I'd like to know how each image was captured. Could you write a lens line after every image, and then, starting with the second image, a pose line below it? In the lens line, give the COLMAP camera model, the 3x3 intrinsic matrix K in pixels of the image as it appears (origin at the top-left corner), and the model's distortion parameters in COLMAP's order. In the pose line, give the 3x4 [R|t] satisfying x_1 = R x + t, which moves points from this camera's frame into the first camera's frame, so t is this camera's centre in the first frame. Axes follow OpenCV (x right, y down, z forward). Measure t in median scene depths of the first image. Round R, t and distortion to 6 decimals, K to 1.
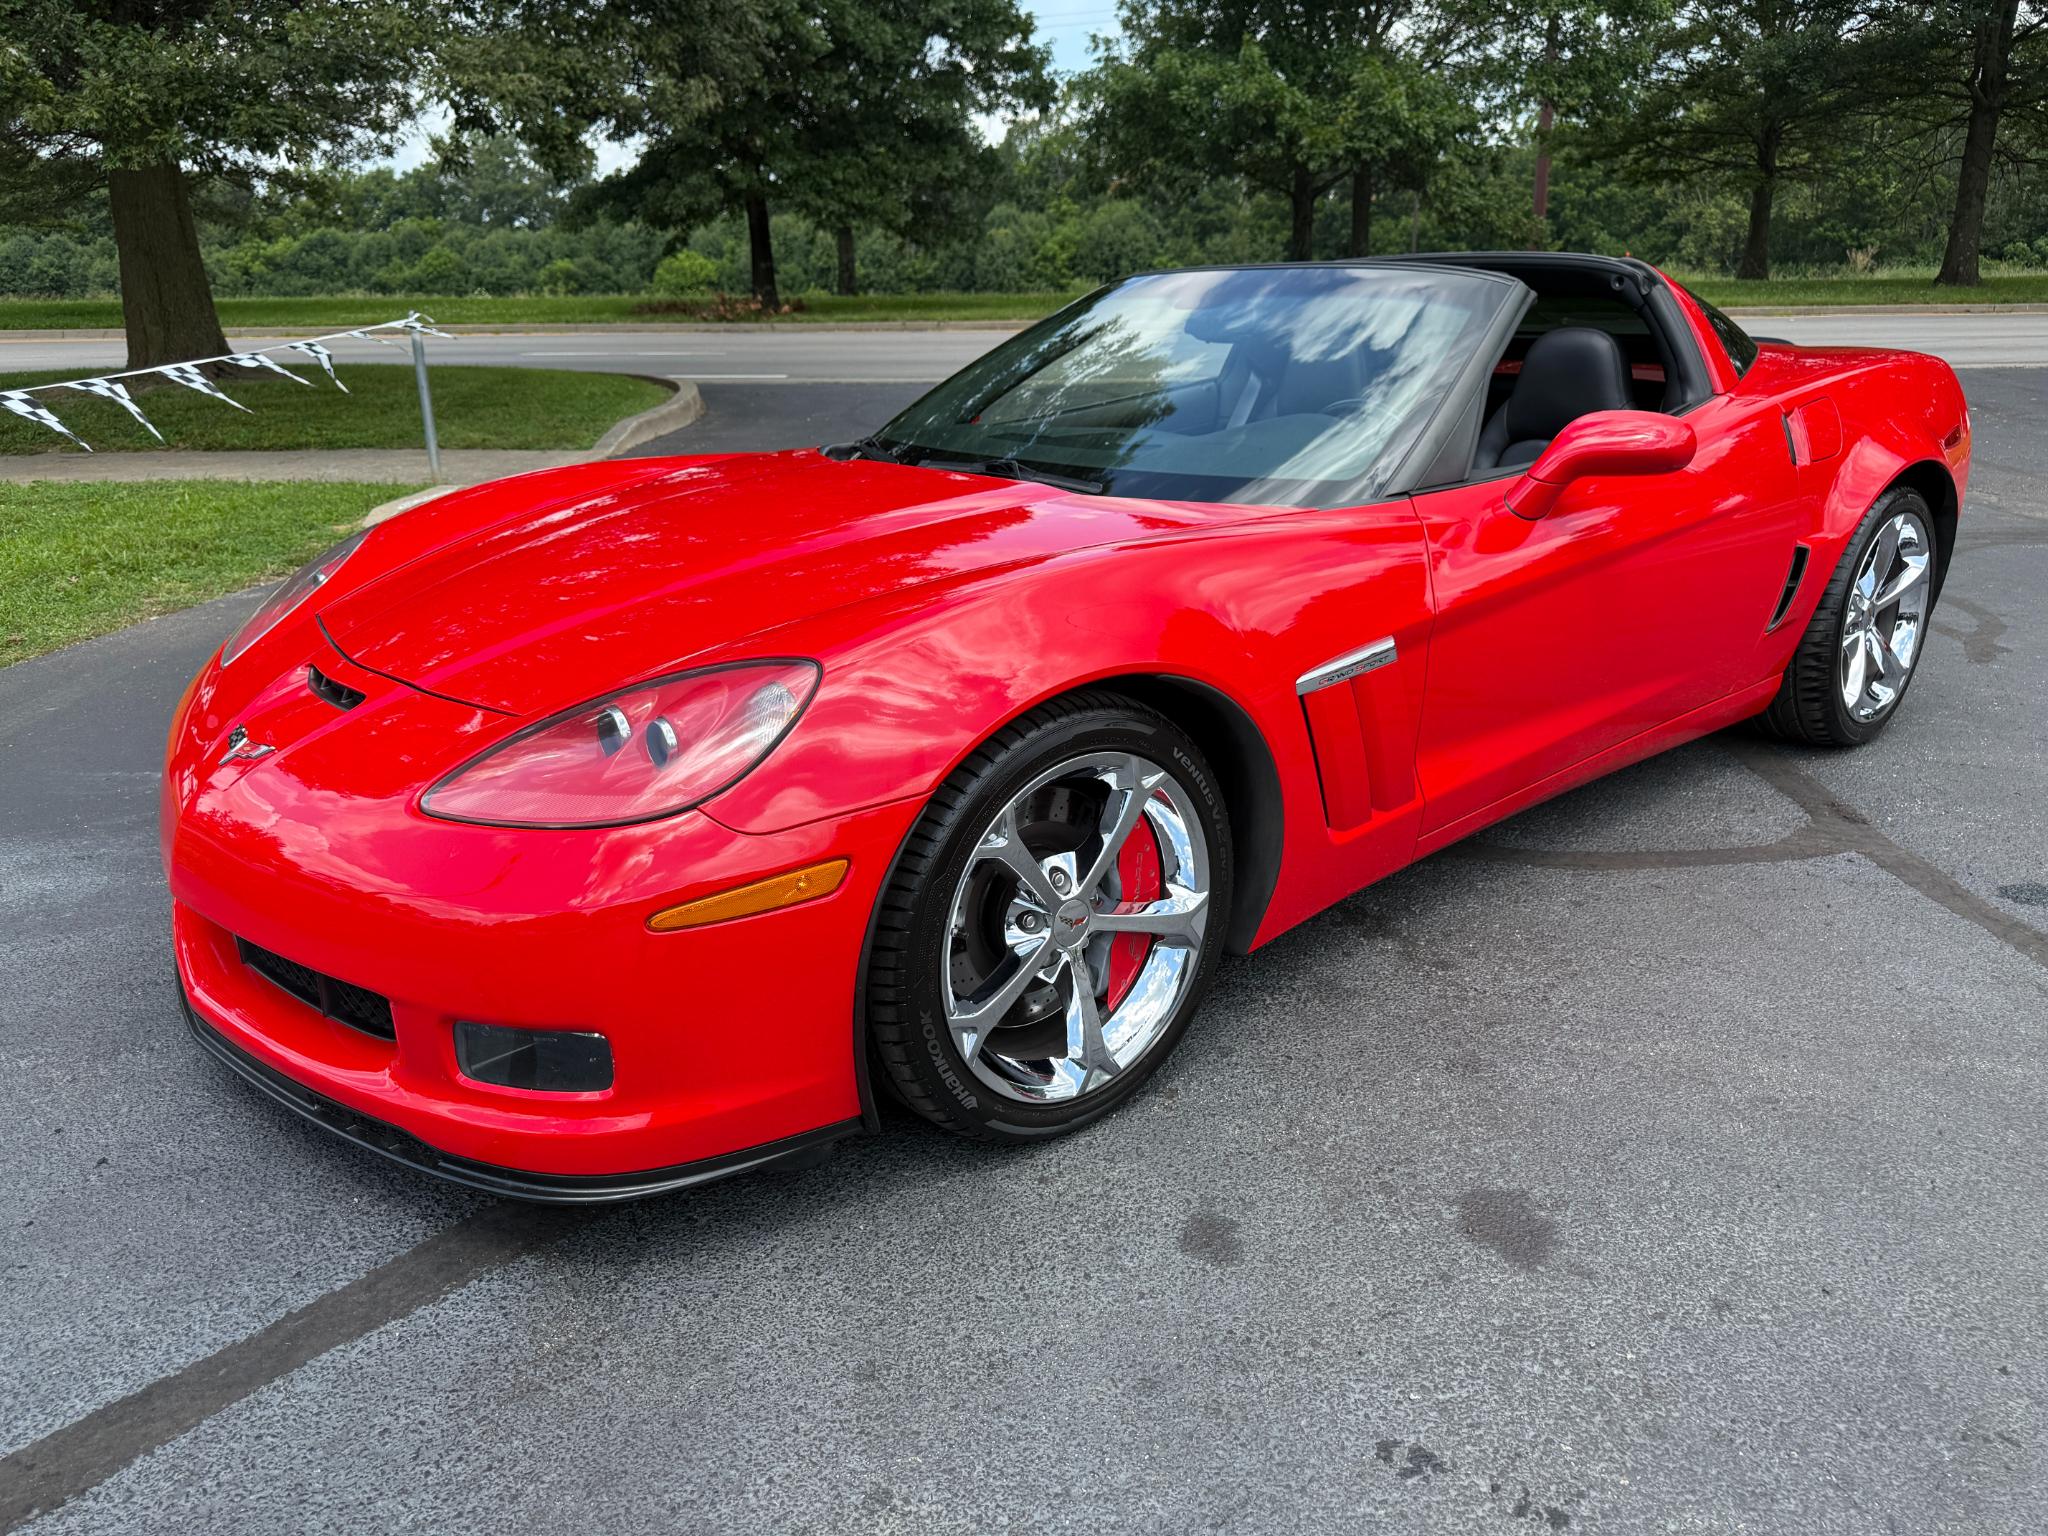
lens RADIAL K [[1451.1, 0, 1024.1], [0, 1451.1, 769.8], [0, 0, 1]] dist [0.017359, -0.025413]
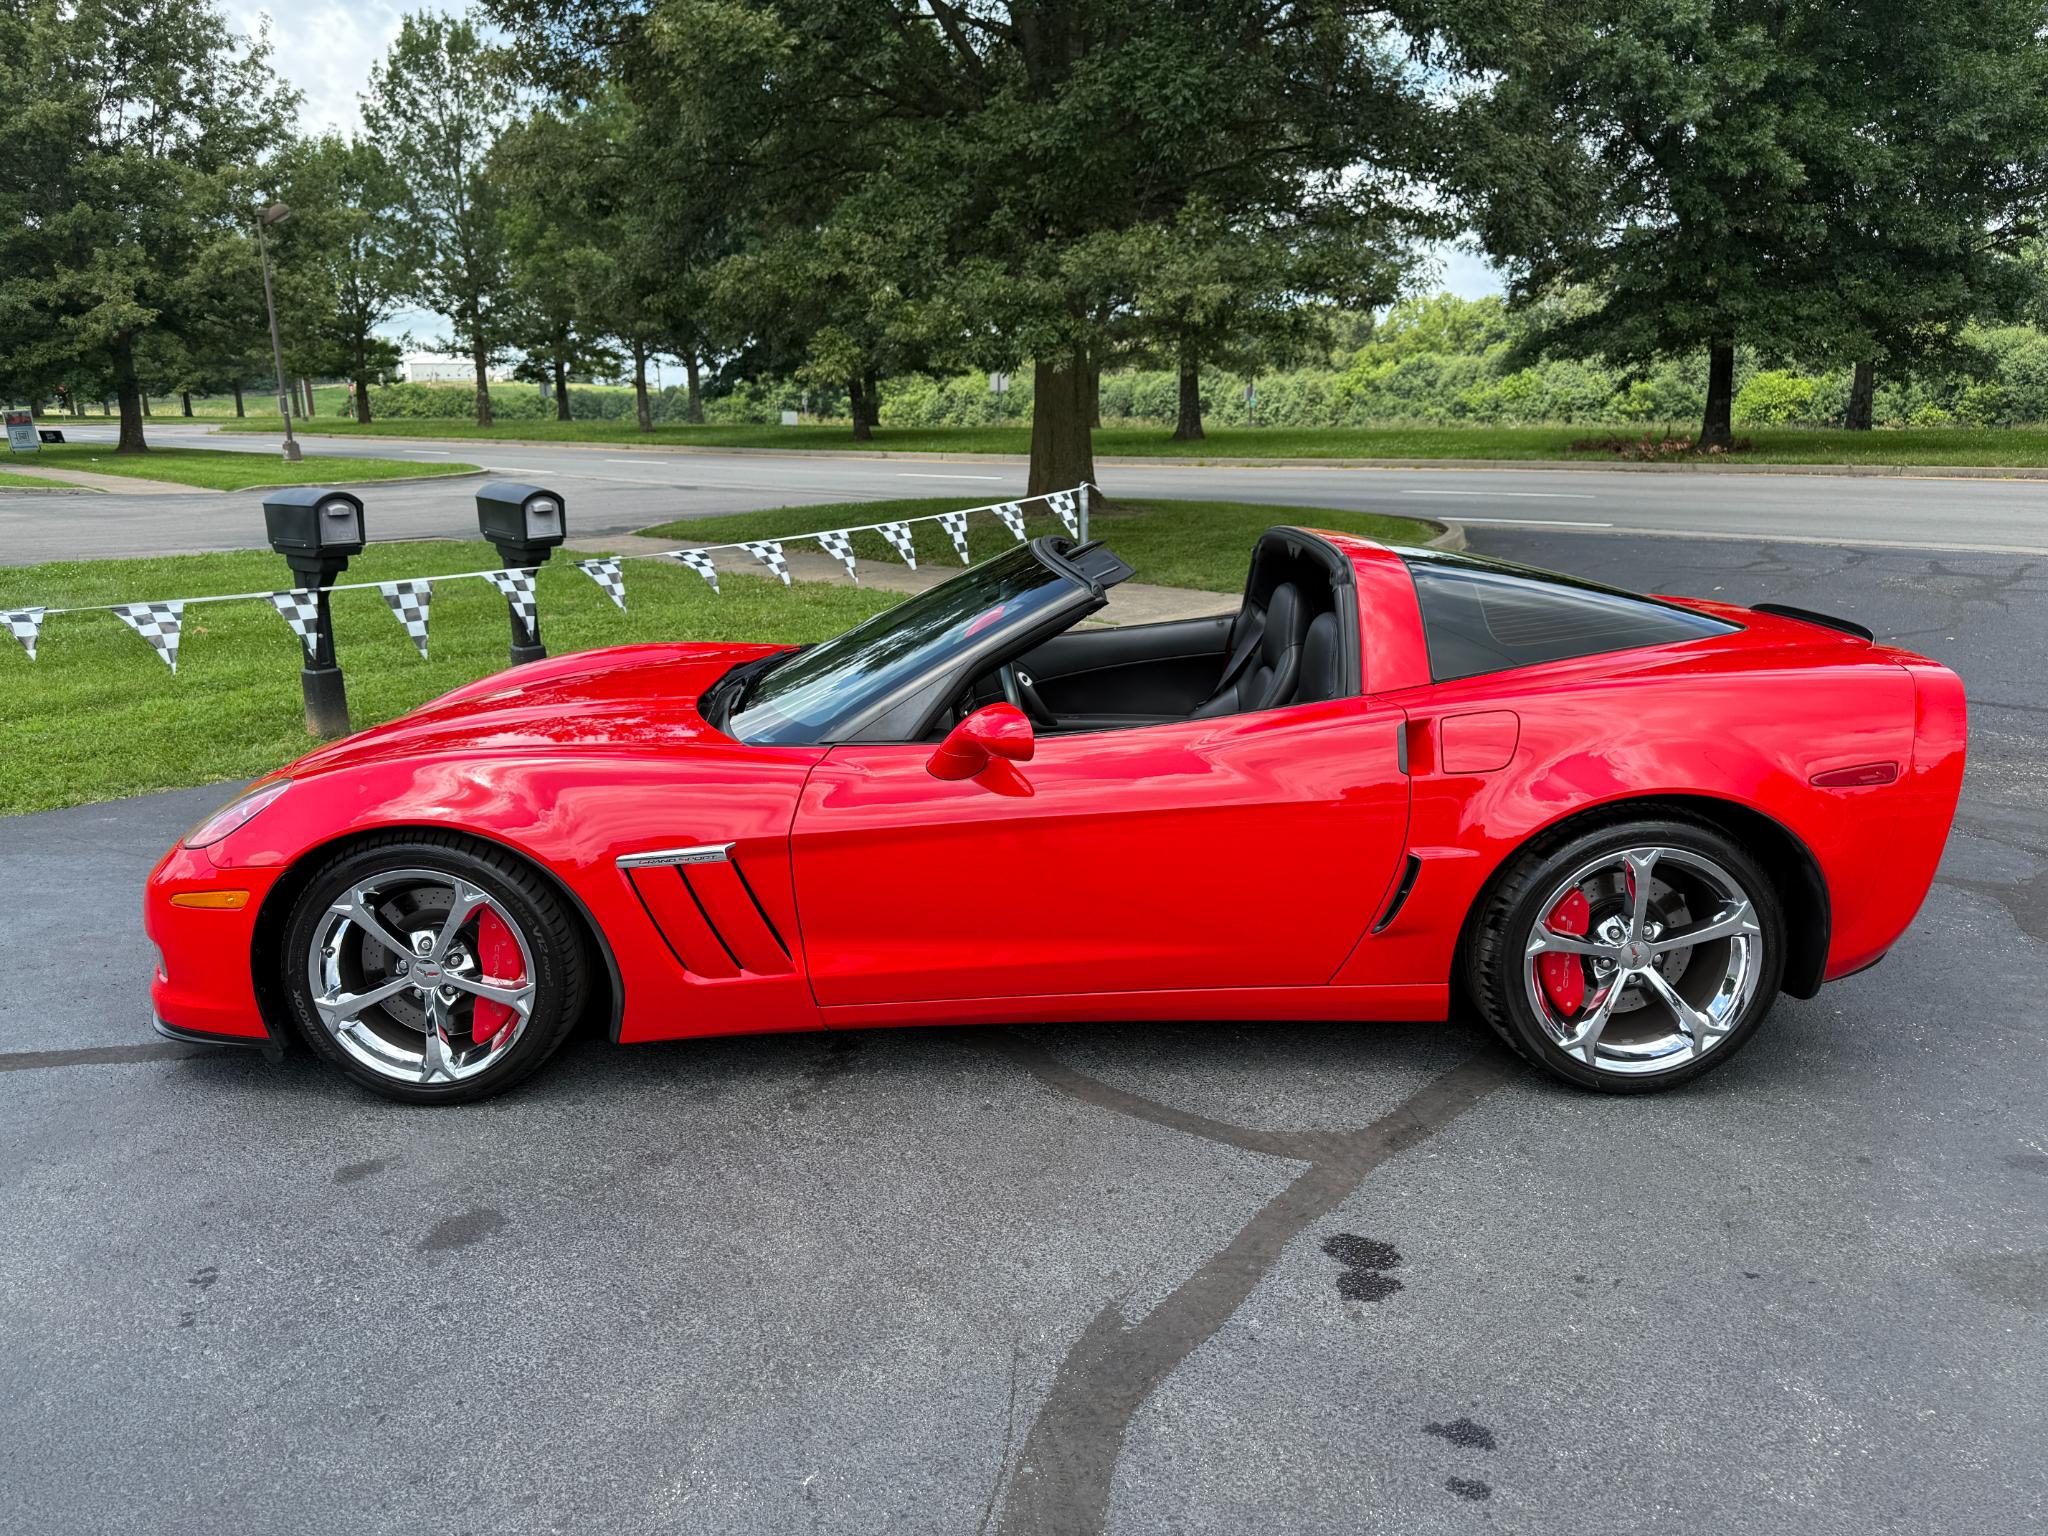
lens RADIAL K [[1451.1, 0, 1012.1], [0, 1451.1, 759.2], [0, 0, 1]] dist [0.017359, -0.025413]
pose [[0.761038, 0.154702, -0.629991, 0.075649], [-0.204546, 0.978834, -0.006730, -0.012487], [0.615615, 0.133984, 0.776574, 0.005236]]
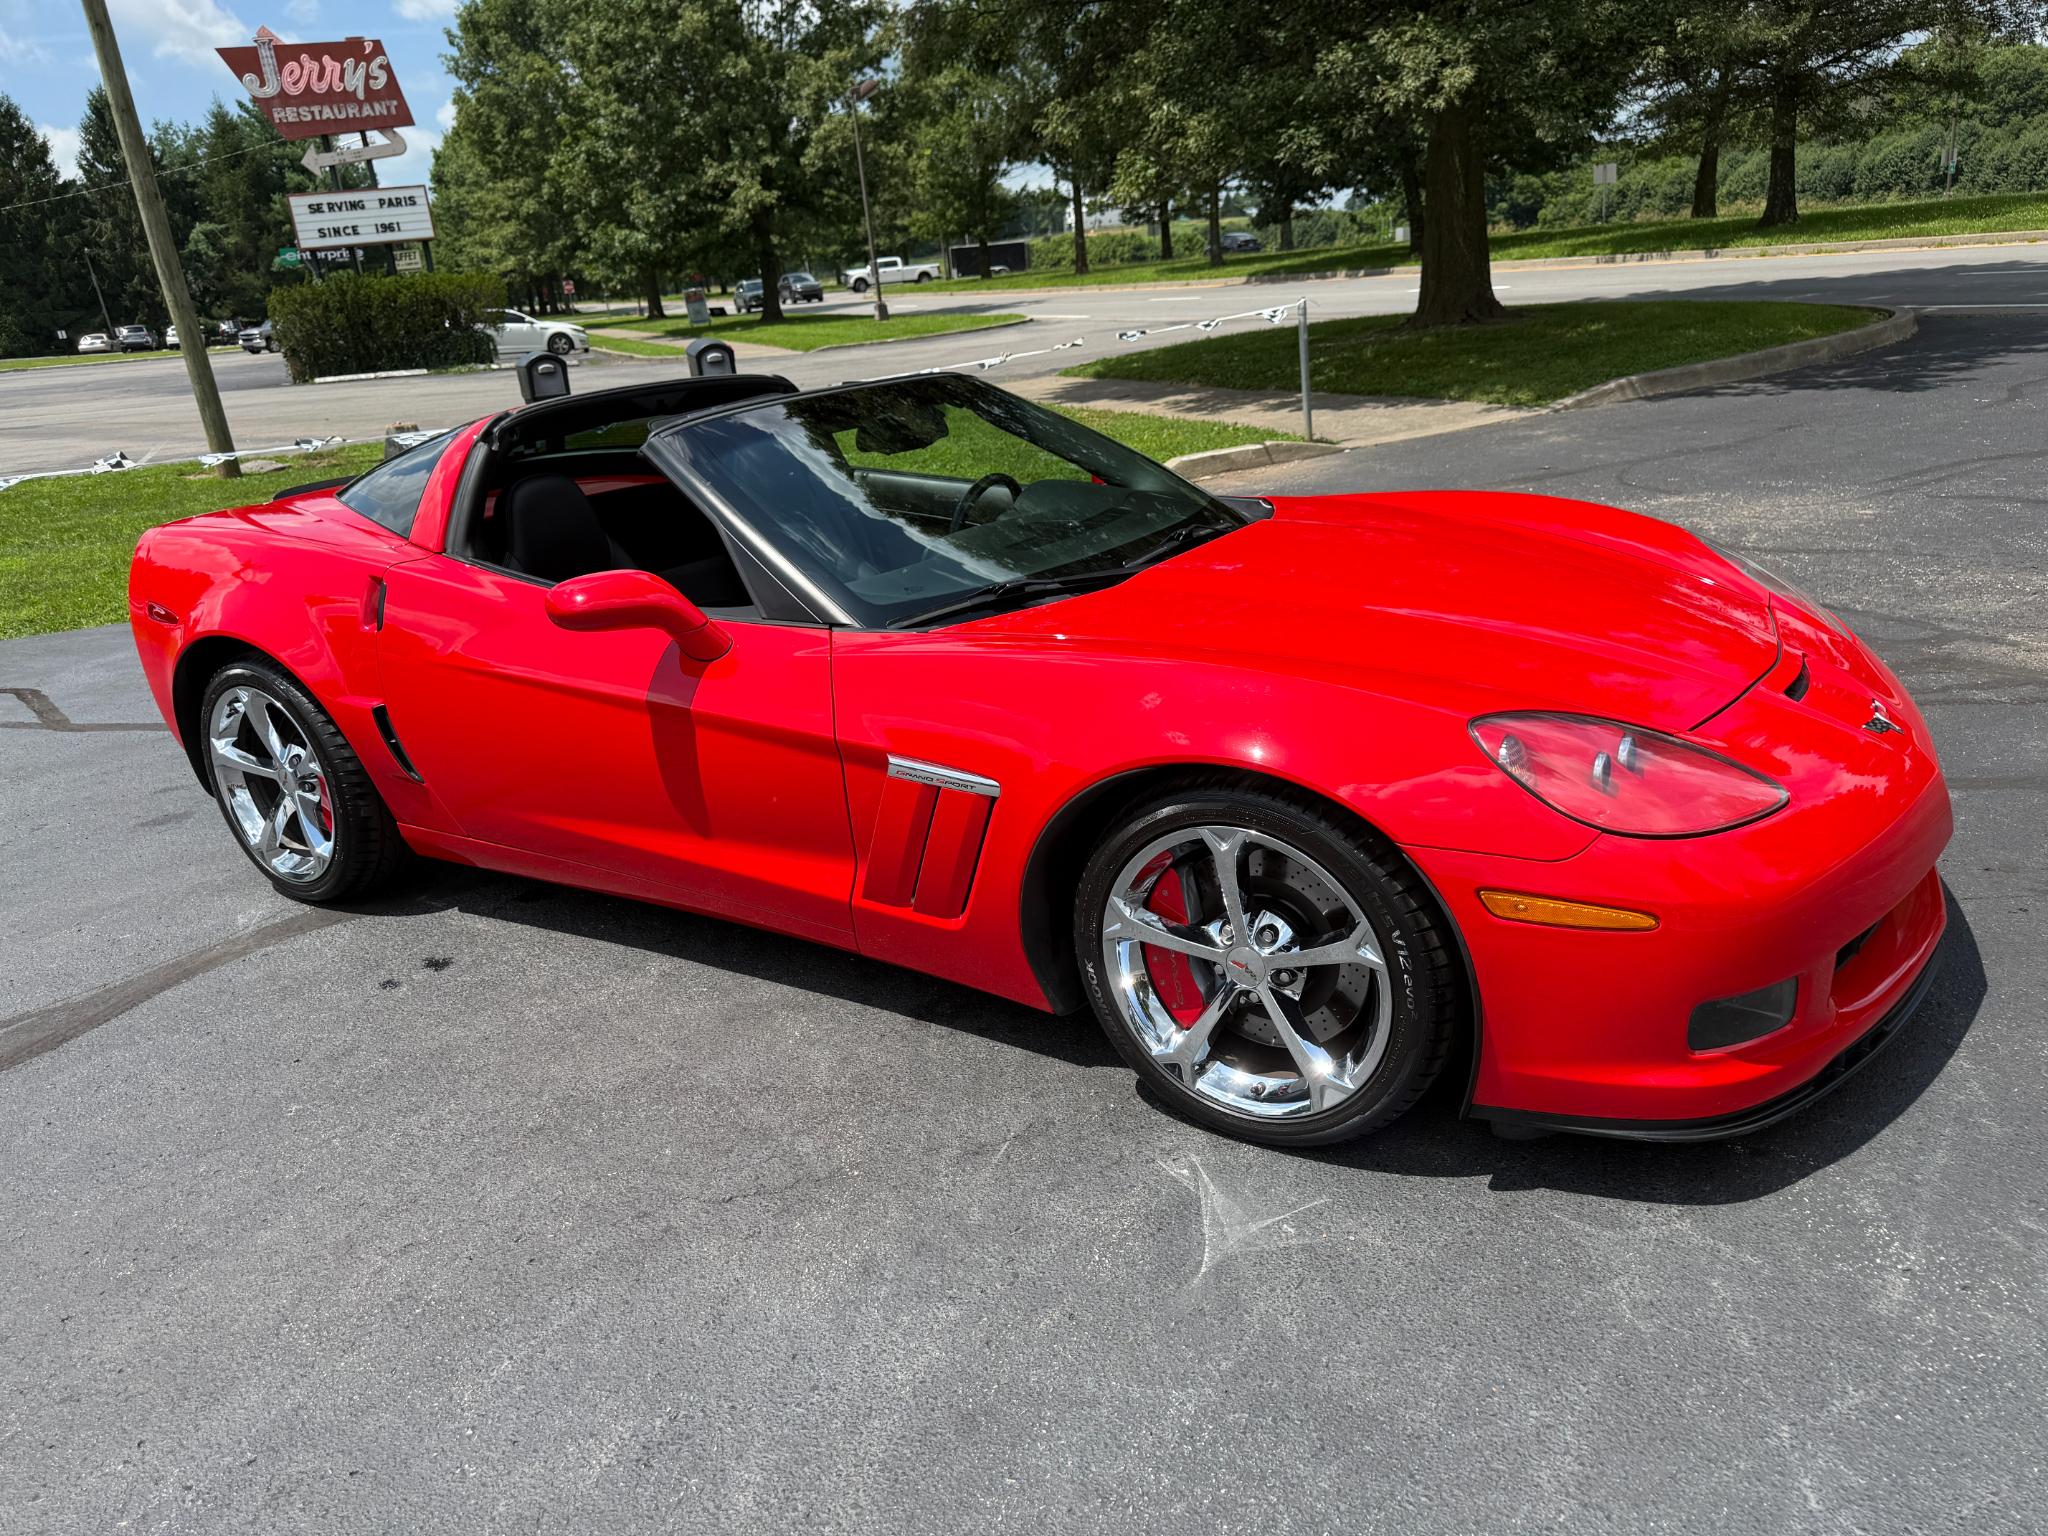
lens RADIAL K [[1451.1, 0, 1025.1], [0, 1451.1, 782.5], [0, 0, 1]] dist [0.017359, -0.025413]
pose [[0.429048, 0.272524, -0.861190, 0.142309], [-0.201684, 0.958235, 0.202754, -0.025360], [0.880478, 0.086697, 0.466093, 0.051556]]
